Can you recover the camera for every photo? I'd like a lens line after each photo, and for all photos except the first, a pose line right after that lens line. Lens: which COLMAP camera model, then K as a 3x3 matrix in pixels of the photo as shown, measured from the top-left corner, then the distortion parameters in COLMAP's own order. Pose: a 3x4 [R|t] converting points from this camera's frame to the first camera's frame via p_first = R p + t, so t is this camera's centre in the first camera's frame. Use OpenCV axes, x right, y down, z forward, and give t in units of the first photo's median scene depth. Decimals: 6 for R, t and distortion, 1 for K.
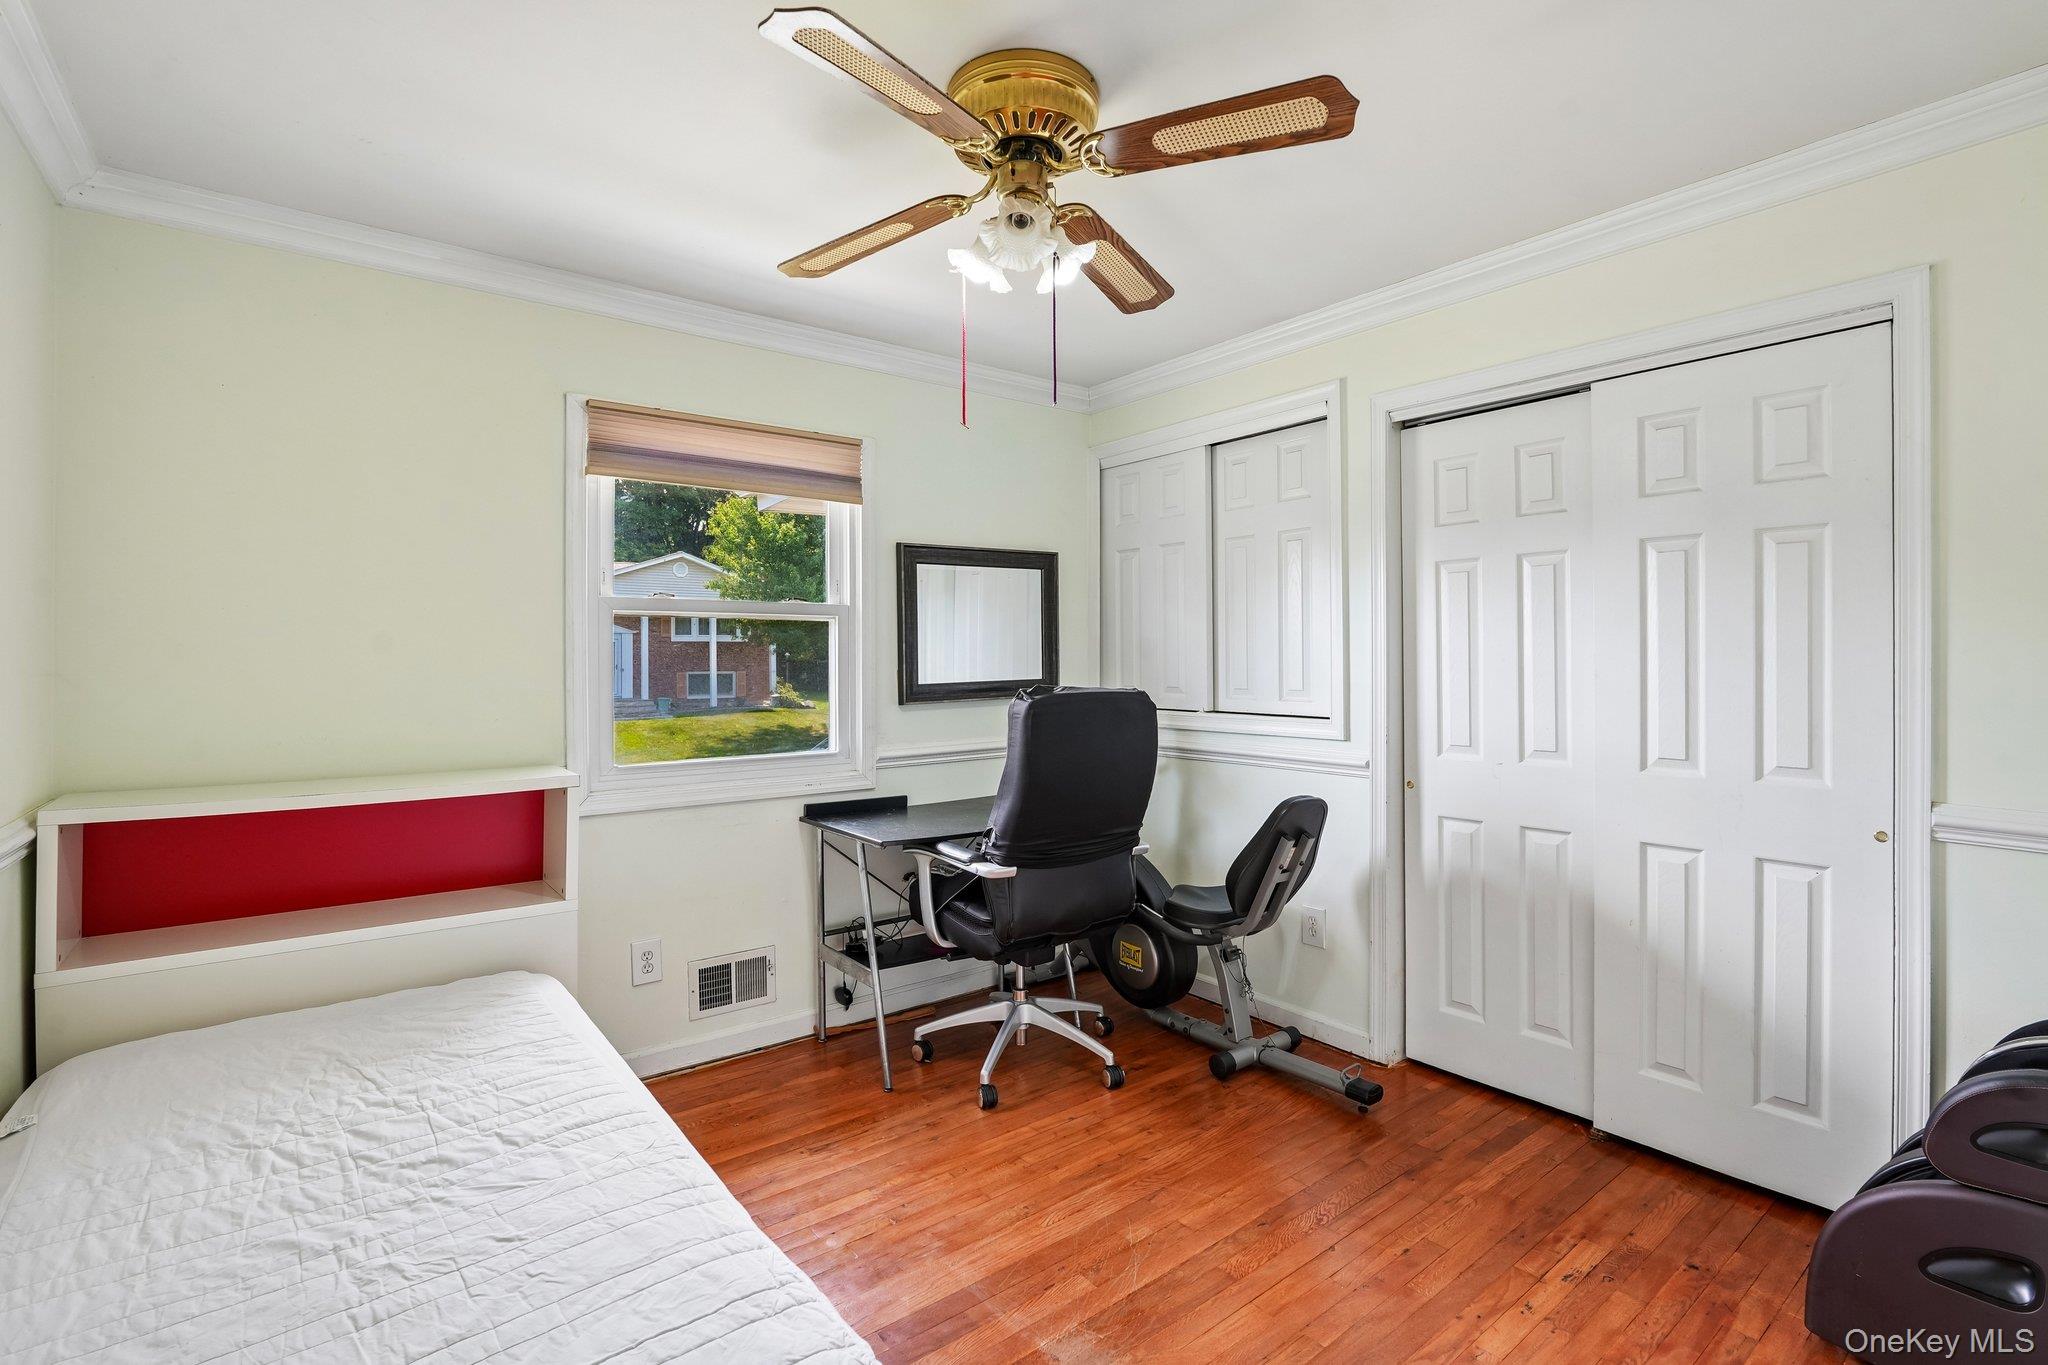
lens RADIAL K [[969.6, 0, 1014.4], [0, 969.6, 673.2], [0, 0, 1]] dist [-0.001179, -0.000128]
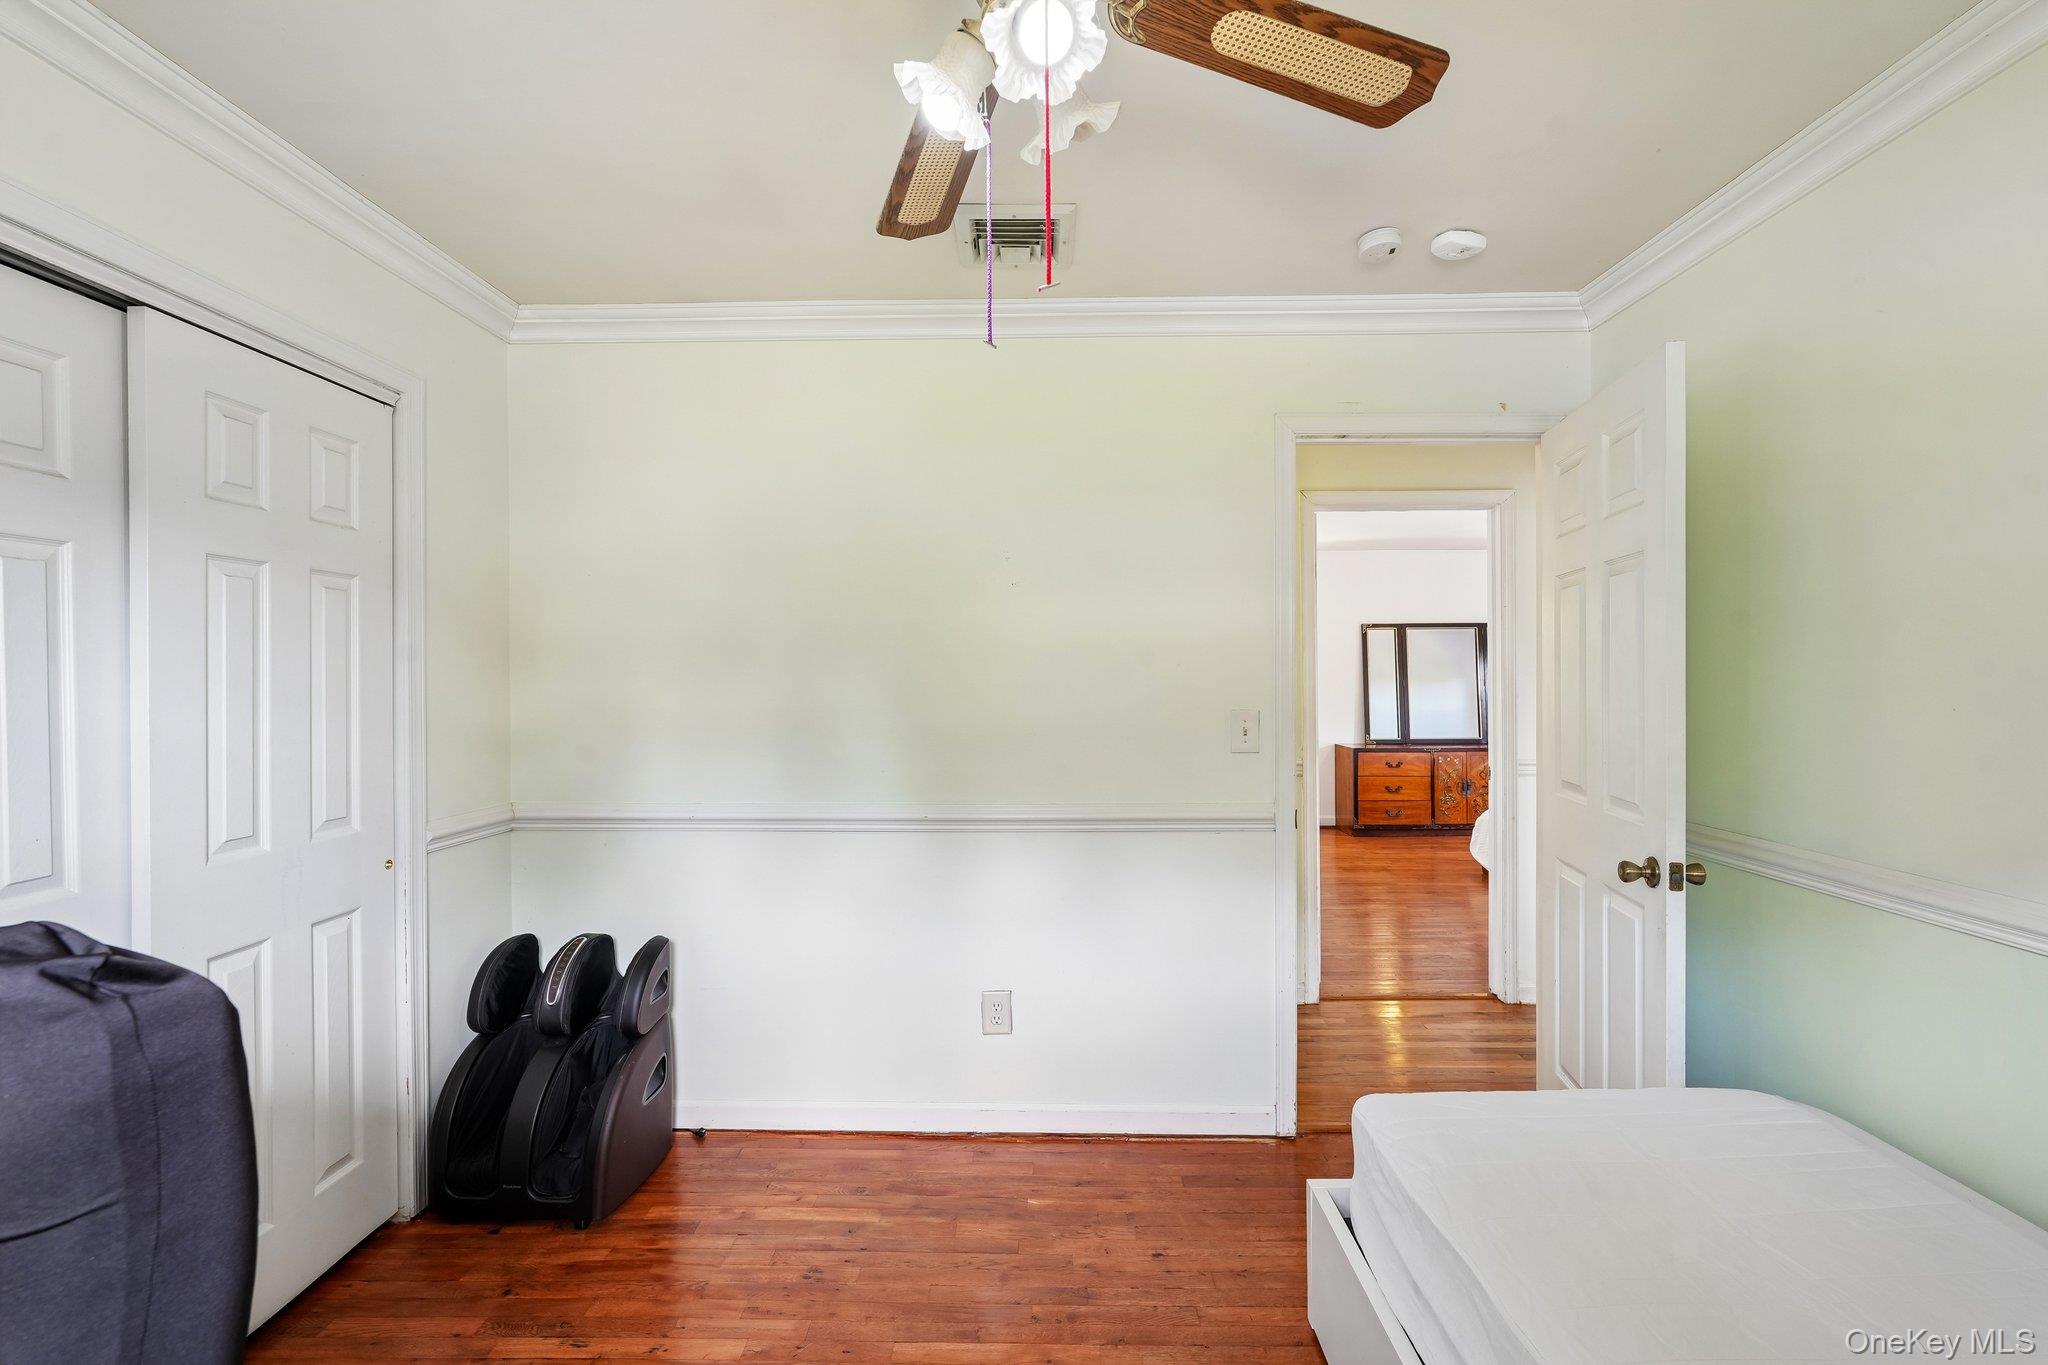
lens RADIAL K [[969.6, 0, 1014.4], [0, 969.6, 673.2], [0, 0, 1]] dist [-0.001179, -0.000128]
pose [[-0.783569, 0.002155, 0.621301, -0.356345], [0.011771, 0.999866, 0.011378, -0.054741], [-0.621194, 0.016229, -0.783489, 1.394129]]
